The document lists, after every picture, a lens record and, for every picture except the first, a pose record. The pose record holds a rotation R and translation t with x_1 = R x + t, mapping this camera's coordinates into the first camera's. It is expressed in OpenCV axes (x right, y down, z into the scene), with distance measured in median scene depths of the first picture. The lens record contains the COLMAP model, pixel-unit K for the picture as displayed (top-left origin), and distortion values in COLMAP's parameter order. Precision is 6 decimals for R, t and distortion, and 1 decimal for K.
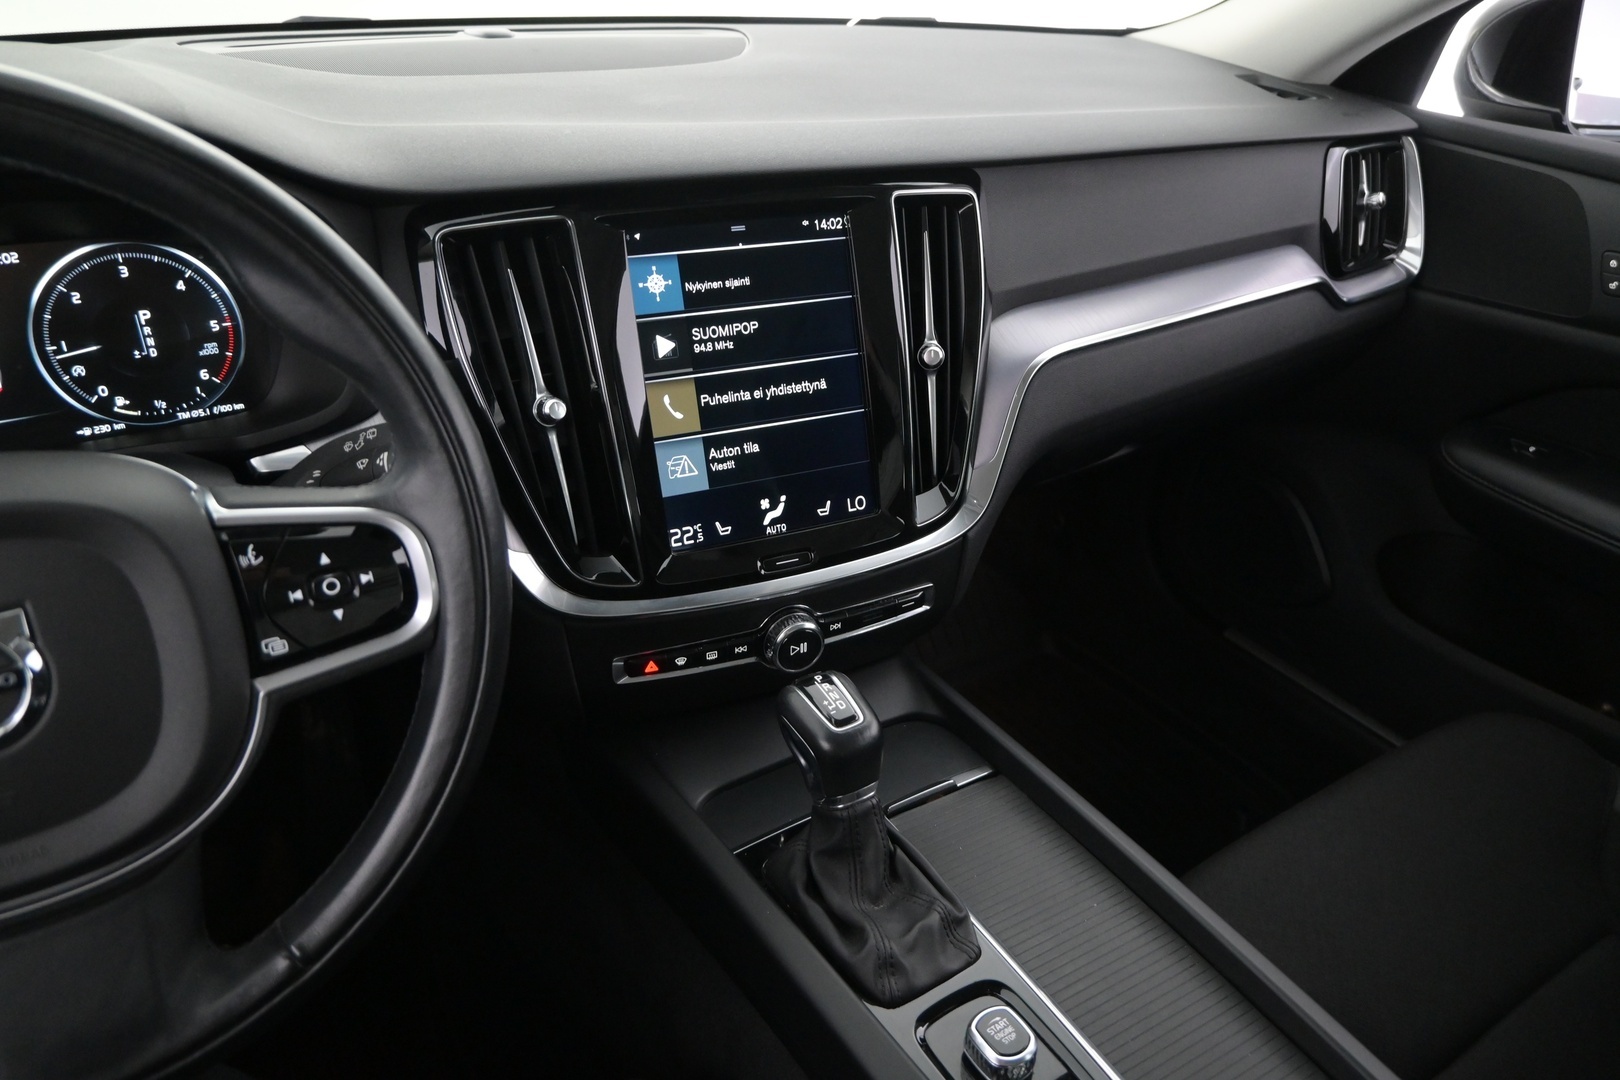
lens RADIAL K [[1115.8, 0, 810.1], [0, 1115.8, 534.7], [0, 0, 1]] dist [0.005696, -0.004154]
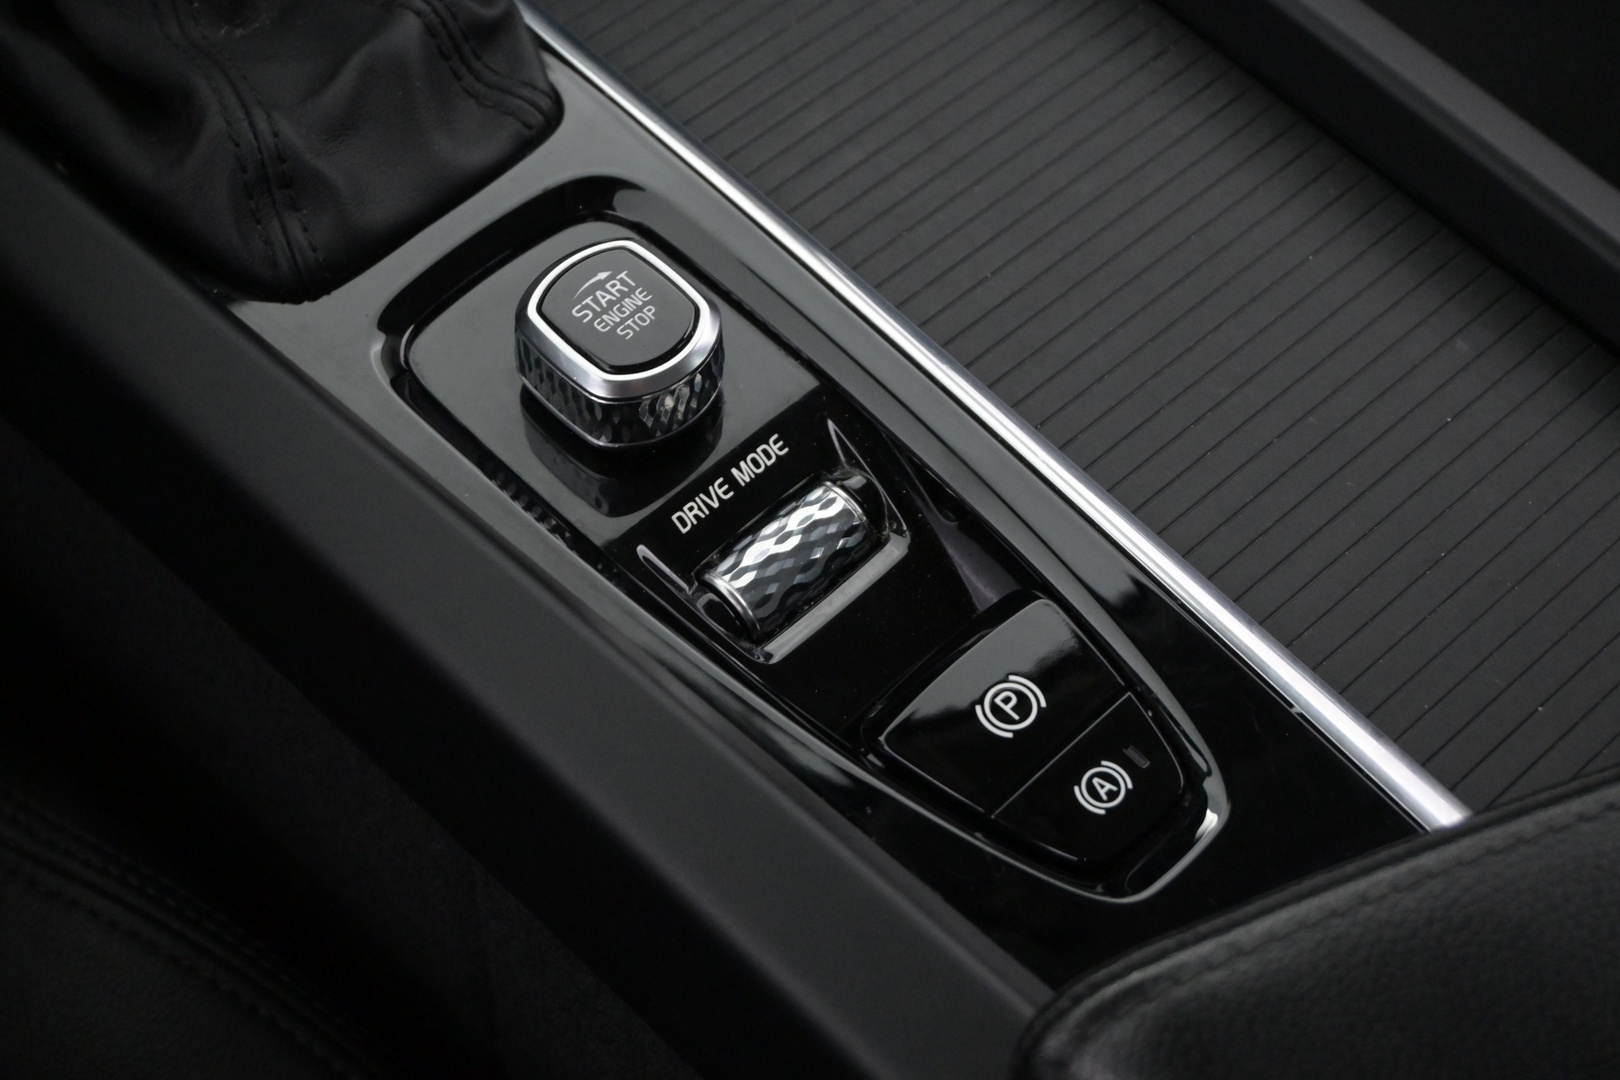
lens RADIAL K [[2460.8, 0, 811.0], [0, 2460.8, 549.9], [0, 0, 1]] dist [0.004601, 0.000000]
pose [[0.977624, -0.174048, 0.118148, 0.105288], [0.098029, 0.873869, 0.476175, 0.129458], [-0.186123, -0.453938, 0.871377, 0.248114]]
